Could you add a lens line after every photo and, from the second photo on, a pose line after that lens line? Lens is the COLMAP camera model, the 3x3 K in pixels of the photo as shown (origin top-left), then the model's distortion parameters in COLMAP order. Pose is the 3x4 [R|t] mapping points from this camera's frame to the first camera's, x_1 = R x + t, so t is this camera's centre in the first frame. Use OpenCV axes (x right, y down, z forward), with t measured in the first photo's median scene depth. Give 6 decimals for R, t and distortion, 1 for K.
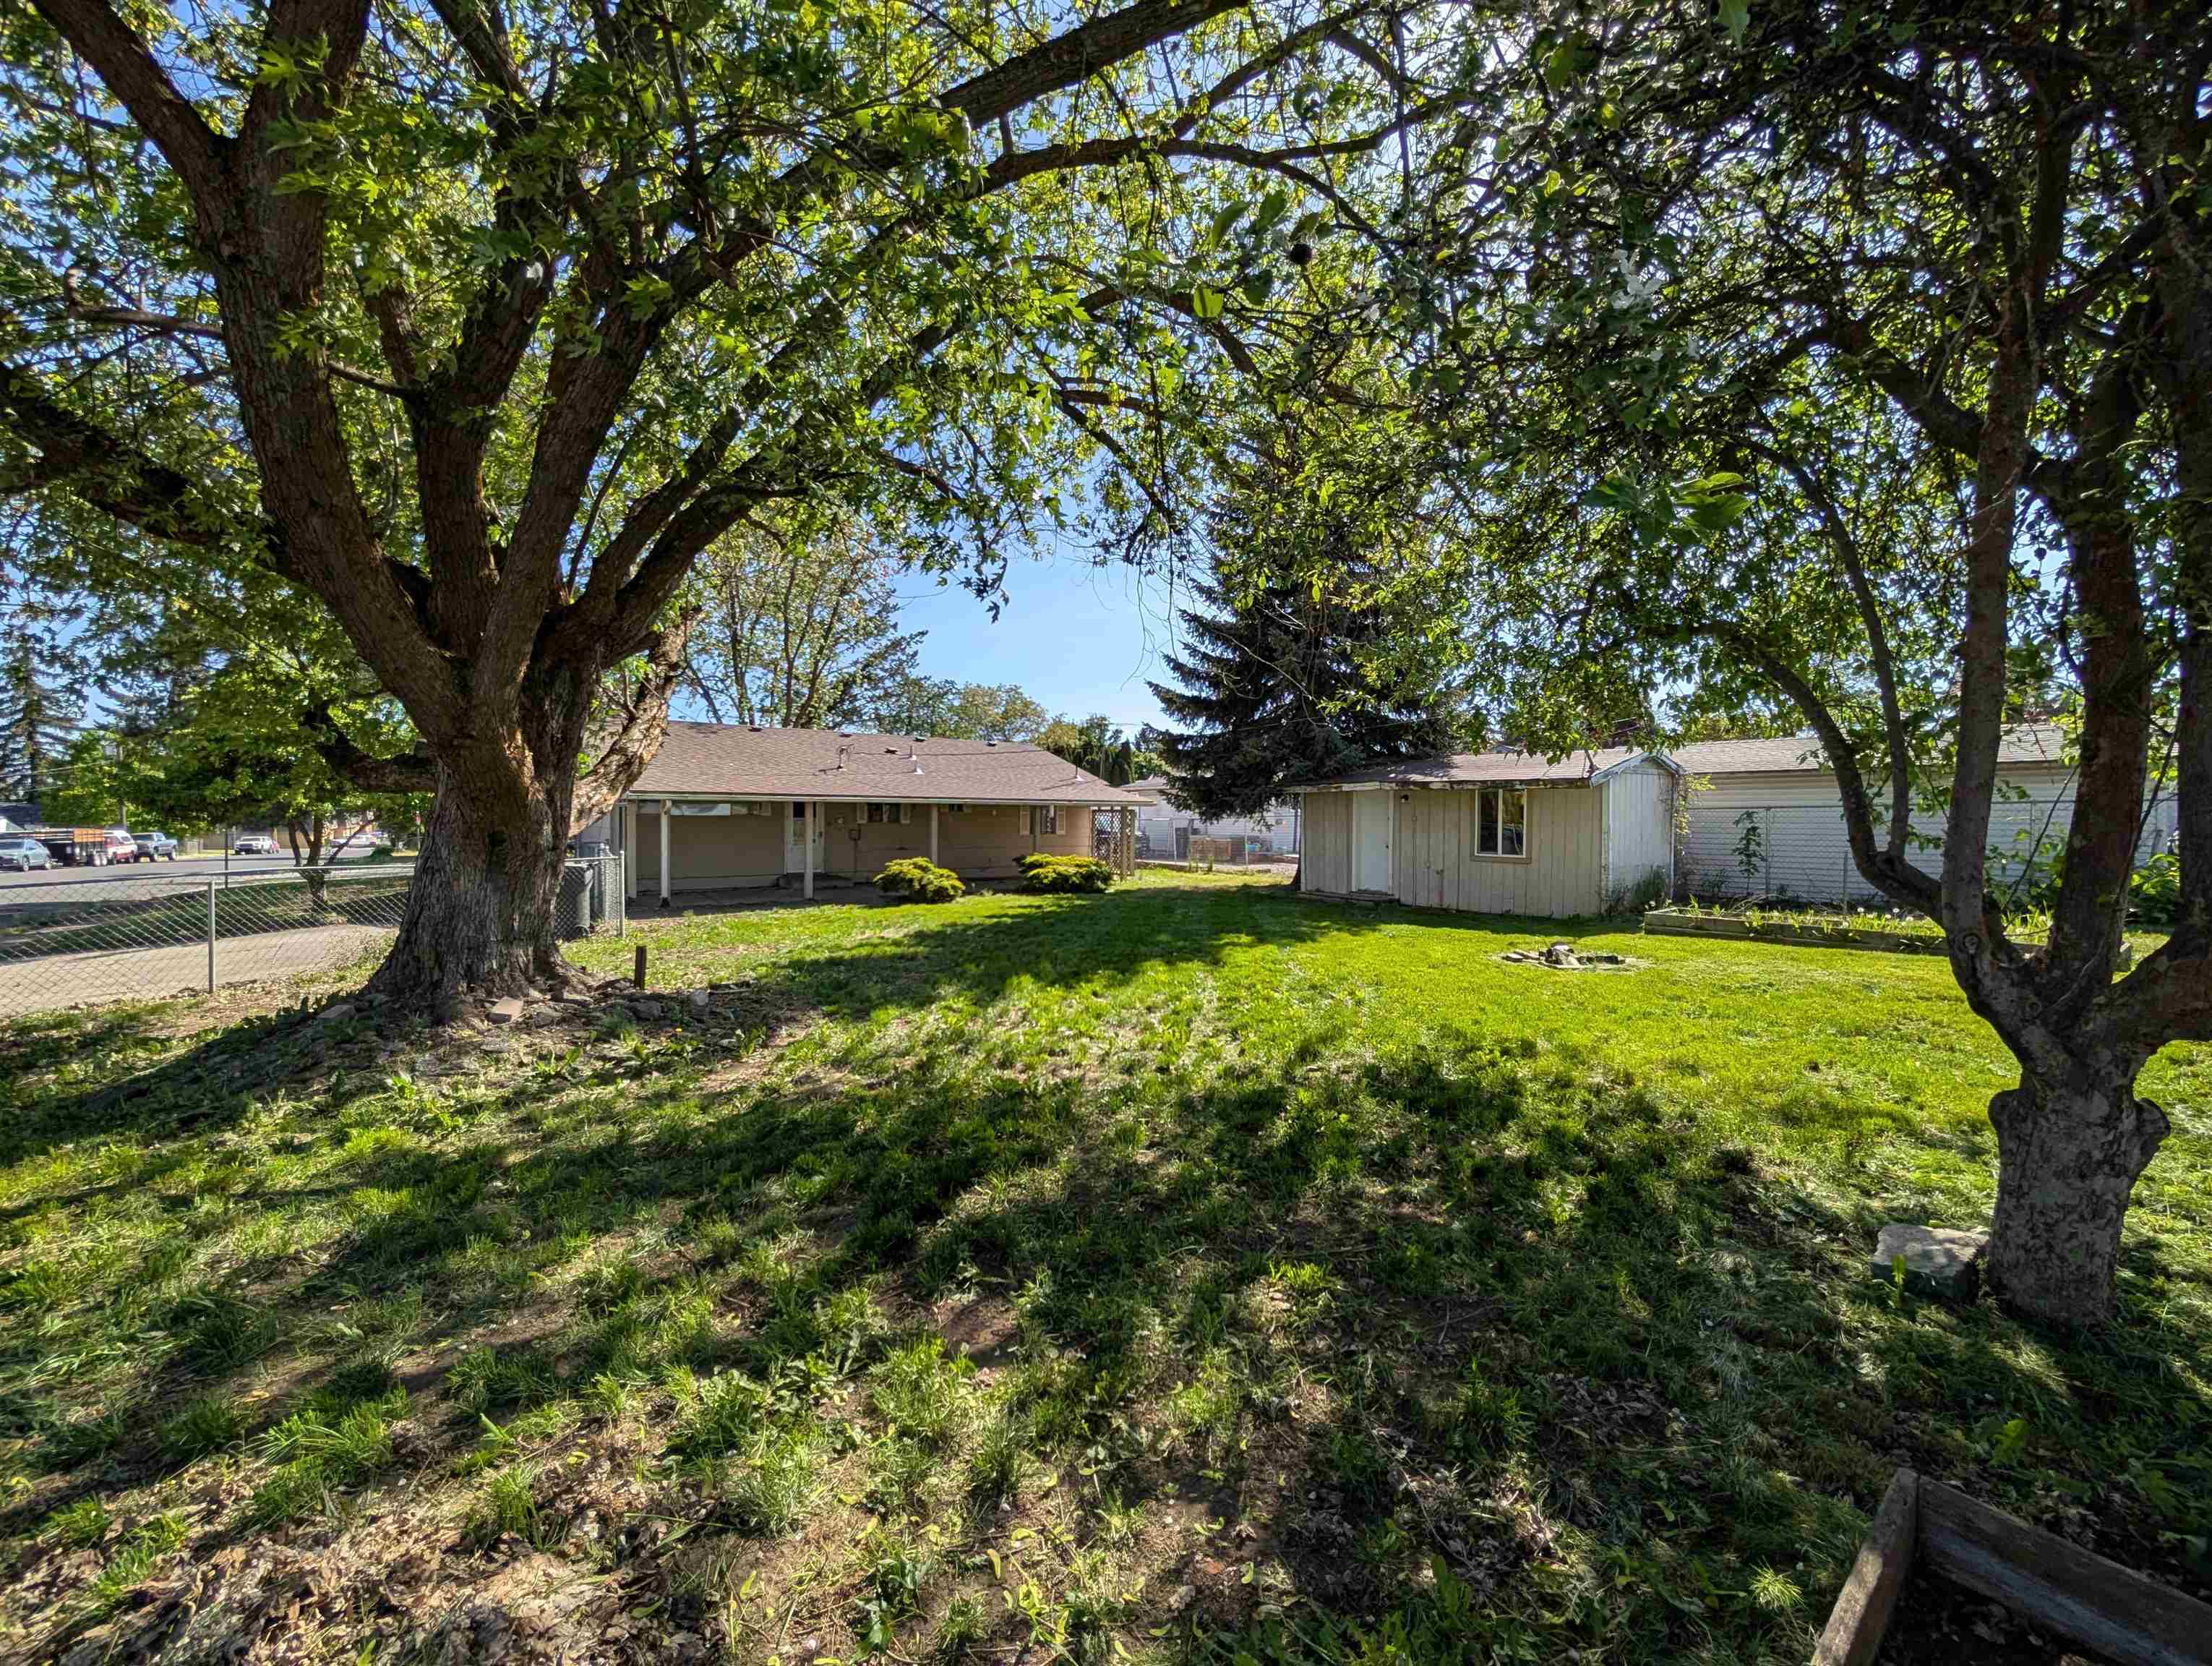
lens RADIAL K [[839.1, 0, 1086.8], [0, 839.1, 845.2], [0, 0, 1]] dist [-0.015523, 0.000121]
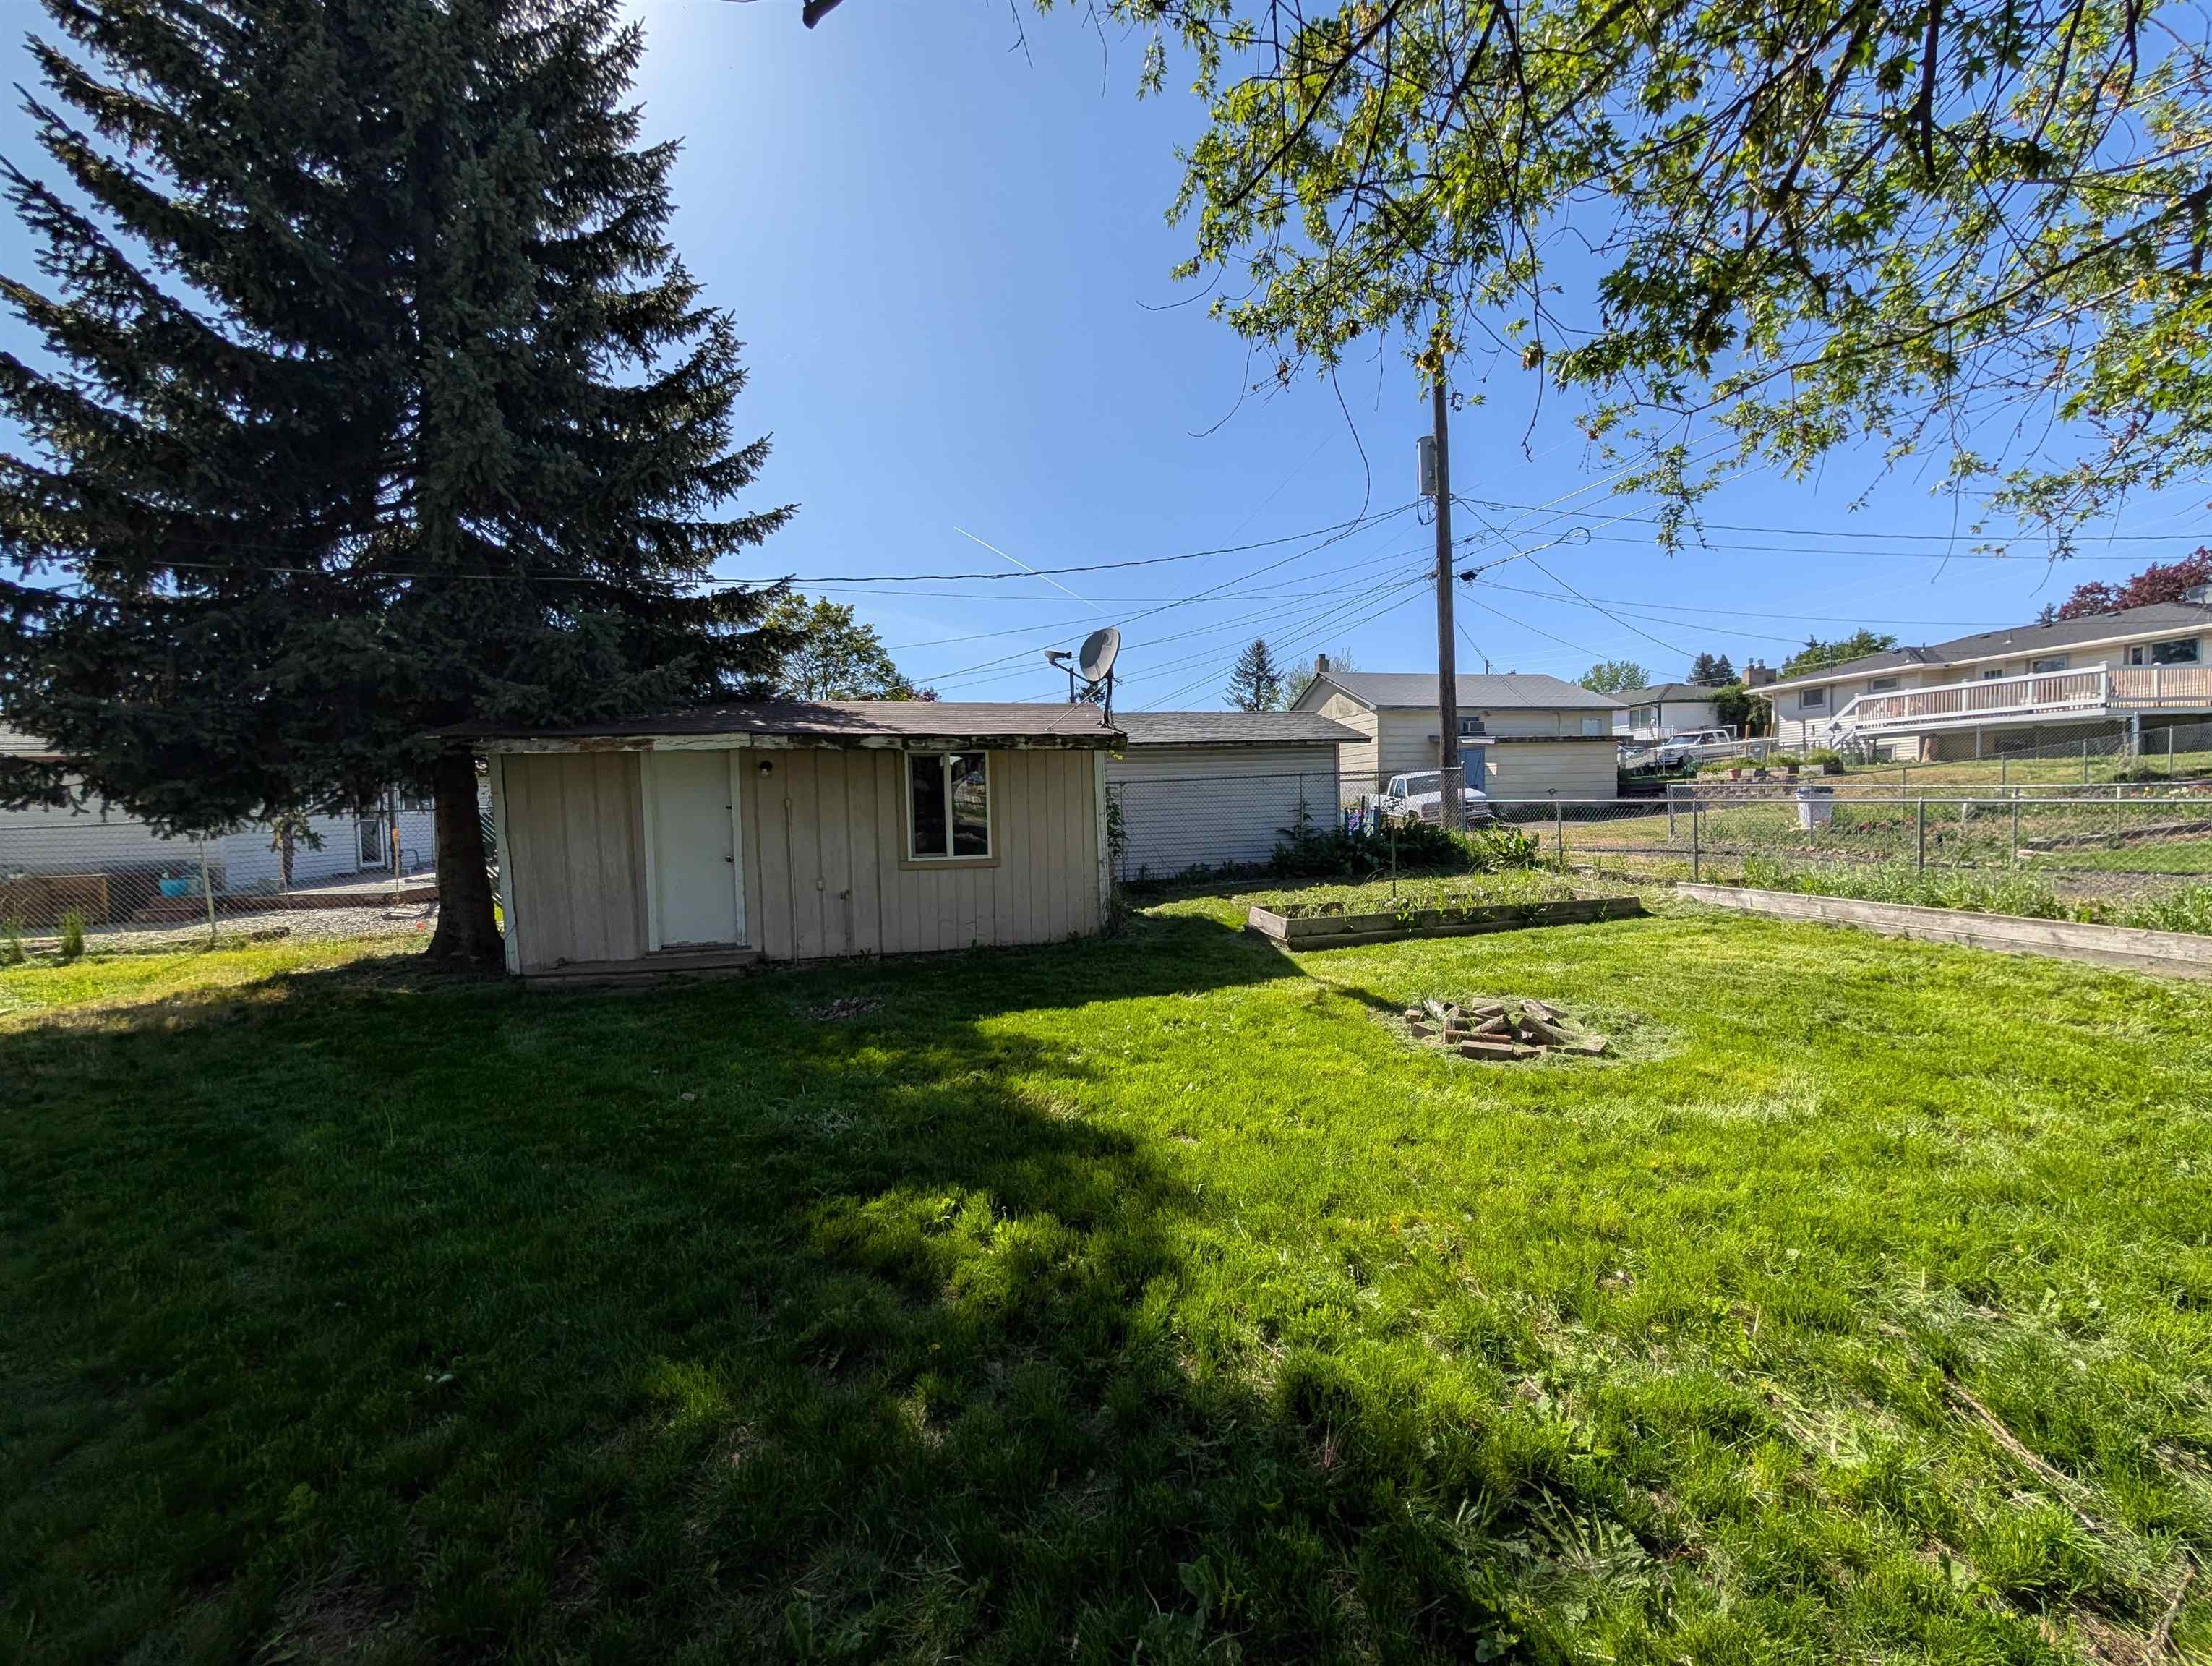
lens RADIAL K [[829.8, 0, 1108.3], [0, 829.8, 838.9], [0, 0, 1]] dist [-0.002176, 0.000555]
pose [[0.401841, -0.061392, 0.913649, -0.031200], [0.060951, 0.997331, 0.040207, -0.018214], [-0.913679, 0.039531, 0.404510, 0.602240]]
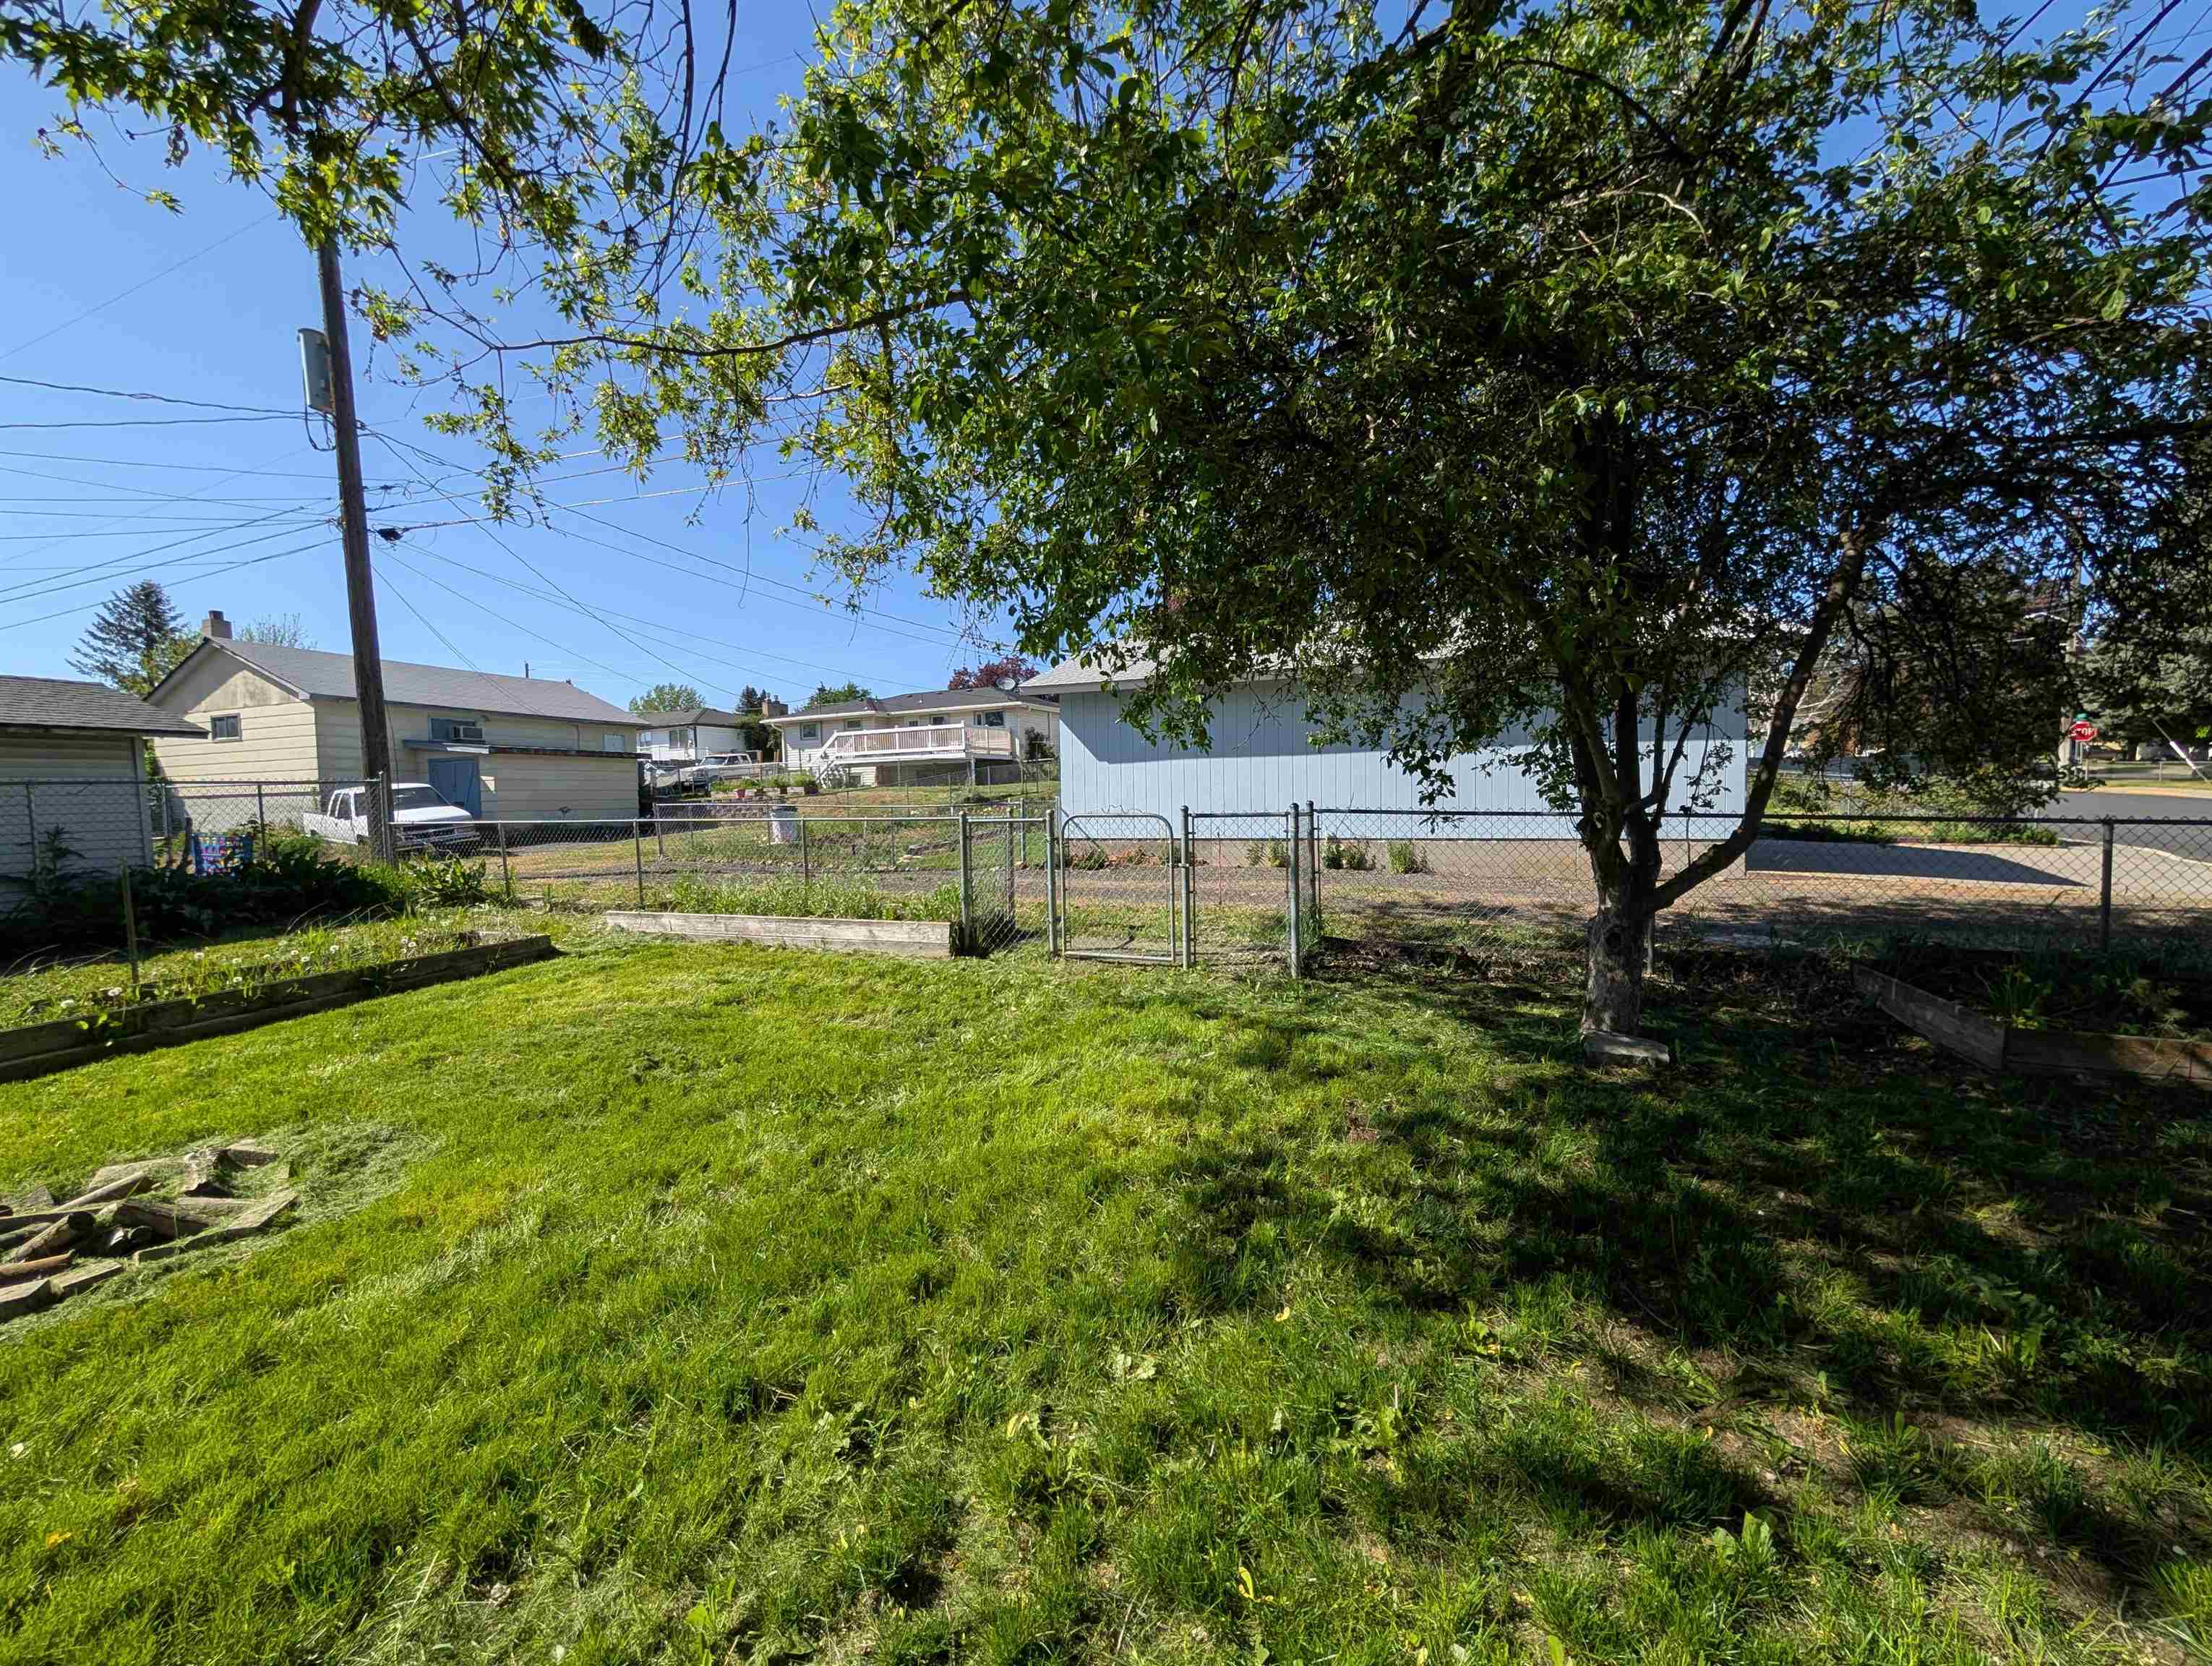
lens RADIAL K [[830.0, 0, 1099.4], [0, 830.0, 838.6], [0, 0, 1]] dist [-0.001280, 0.000130]
pose [[-0.561960, -0.038750, 0.826257, 0.049327], [0.046444, 0.995848, 0.078292, -0.012978], [-0.825860, 0.082372, -0.557827, 0.501678]]
